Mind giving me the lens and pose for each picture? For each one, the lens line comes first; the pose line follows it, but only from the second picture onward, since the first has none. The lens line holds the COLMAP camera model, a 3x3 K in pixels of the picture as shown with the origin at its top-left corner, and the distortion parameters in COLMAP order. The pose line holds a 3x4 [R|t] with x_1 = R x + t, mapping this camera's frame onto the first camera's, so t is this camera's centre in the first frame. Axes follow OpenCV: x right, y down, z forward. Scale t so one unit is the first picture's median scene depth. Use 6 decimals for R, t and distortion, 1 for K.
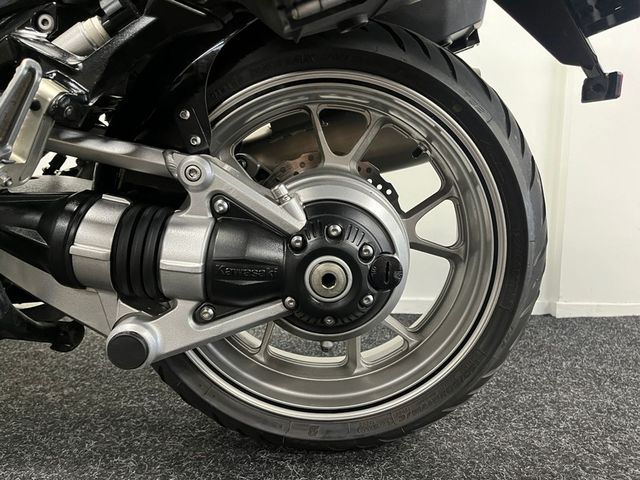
lens RADIAL K [[496.4, 0, 318.7], [0, 496.4, 238.9], [0, 0, 1]] dist [0.042155, -0.049955]
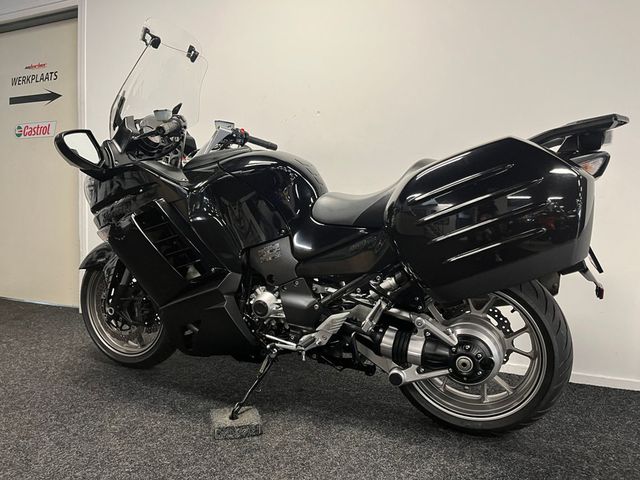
lens RADIAL K [[496.4, 0, 320.2], [0, 496.4, 234.8], [0, 0, 1]] dist [0.042155, -0.049955]
pose [[0.920144, 0.026412, -0.390689, 0.349214], [-0.056067, 0.996329, -0.064692, -0.419850], [0.387546, 0.081431, 0.918247, -1.984212]]
